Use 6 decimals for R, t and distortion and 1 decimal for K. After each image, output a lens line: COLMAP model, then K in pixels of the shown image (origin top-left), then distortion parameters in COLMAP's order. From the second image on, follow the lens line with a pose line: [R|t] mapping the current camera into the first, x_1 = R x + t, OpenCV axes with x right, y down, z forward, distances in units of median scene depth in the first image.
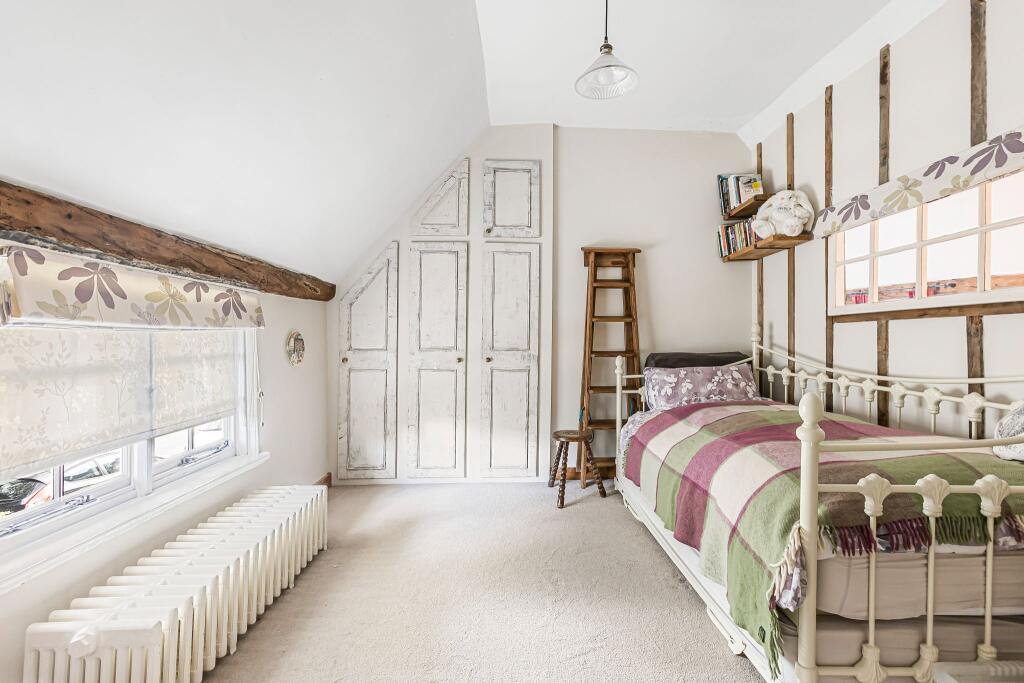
lens RADIAL K [[460.8, 0, 513.7], [0, 460.8, 337.1], [0, 0, 1]] dist [-0.003596, 0.009133]
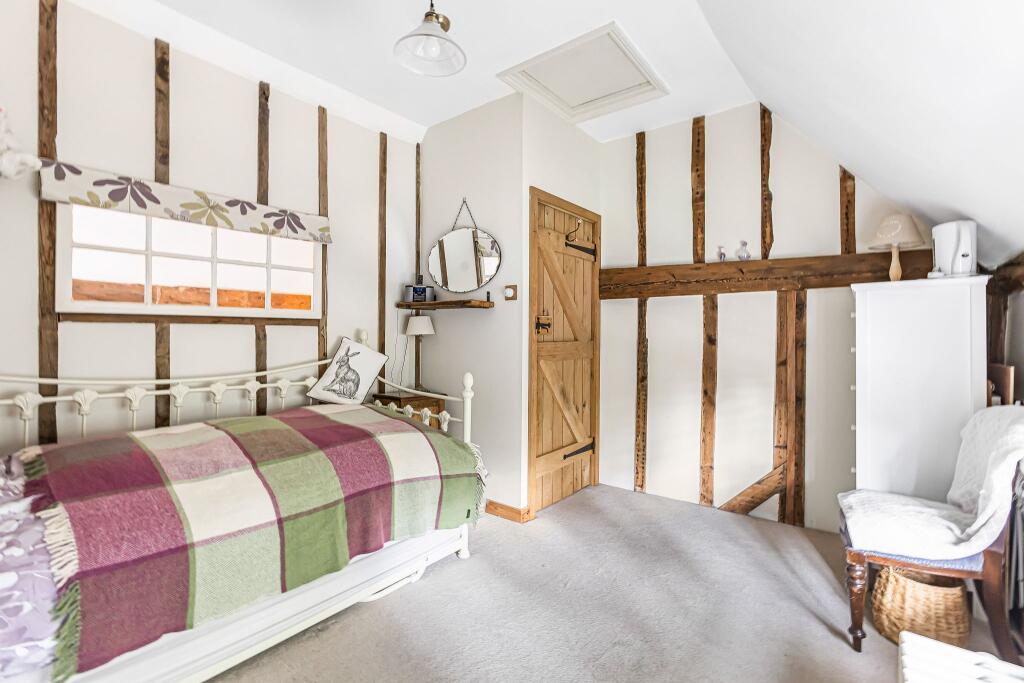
lens RADIAL K [[460.8, 0, 513.7], [0, 460.8, 337.1], [0, 0, 1]] dist [-0.003596, 0.009133]
pose [[-0.776359, -0.029822, 0.629585, -0.401565], [-0.025219, 0.999550, 0.016248, -0.041939], [-0.629786, -0.003263, -0.776762, 1.297319]]
